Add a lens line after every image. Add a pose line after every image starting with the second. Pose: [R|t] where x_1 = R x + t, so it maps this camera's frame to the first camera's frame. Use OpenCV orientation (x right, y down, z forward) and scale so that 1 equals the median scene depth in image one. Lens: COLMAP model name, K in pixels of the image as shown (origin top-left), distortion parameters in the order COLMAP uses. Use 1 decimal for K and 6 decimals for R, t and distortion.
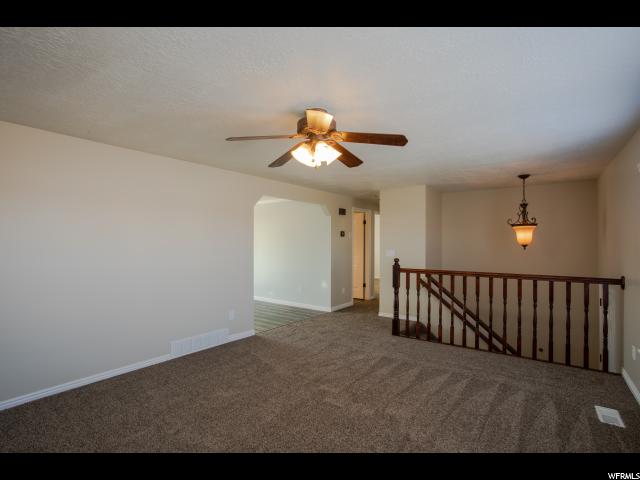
lens RADIAL K [[312.7, 0, 317.8], [0, 312.7, 242.4], [0, 0, 1]] dist [-0.076538, 0.033907]
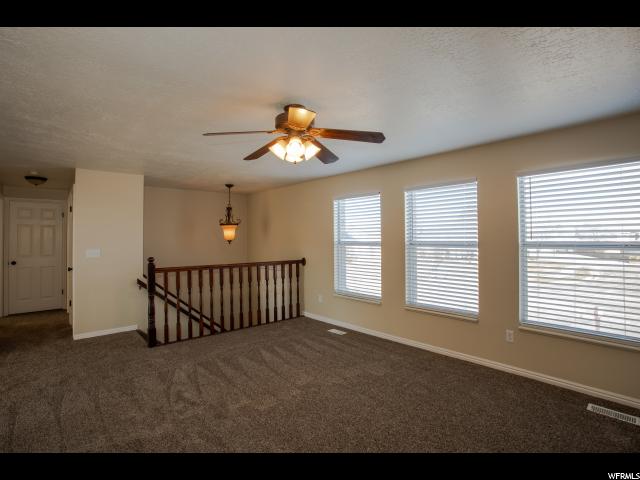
lens RADIAL K [[312.7, 0, 317.8], [0, 312.7, 242.4], [0, 0, 1]] dist [-0.076538, 0.033907]
pose [[0.198794, -0.010039, 0.979990, -0.491783], [0.006880, 0.999937, 0.008848, 0.006771], [-0.980017, 0.004983, 0.198850, 0.390203]]
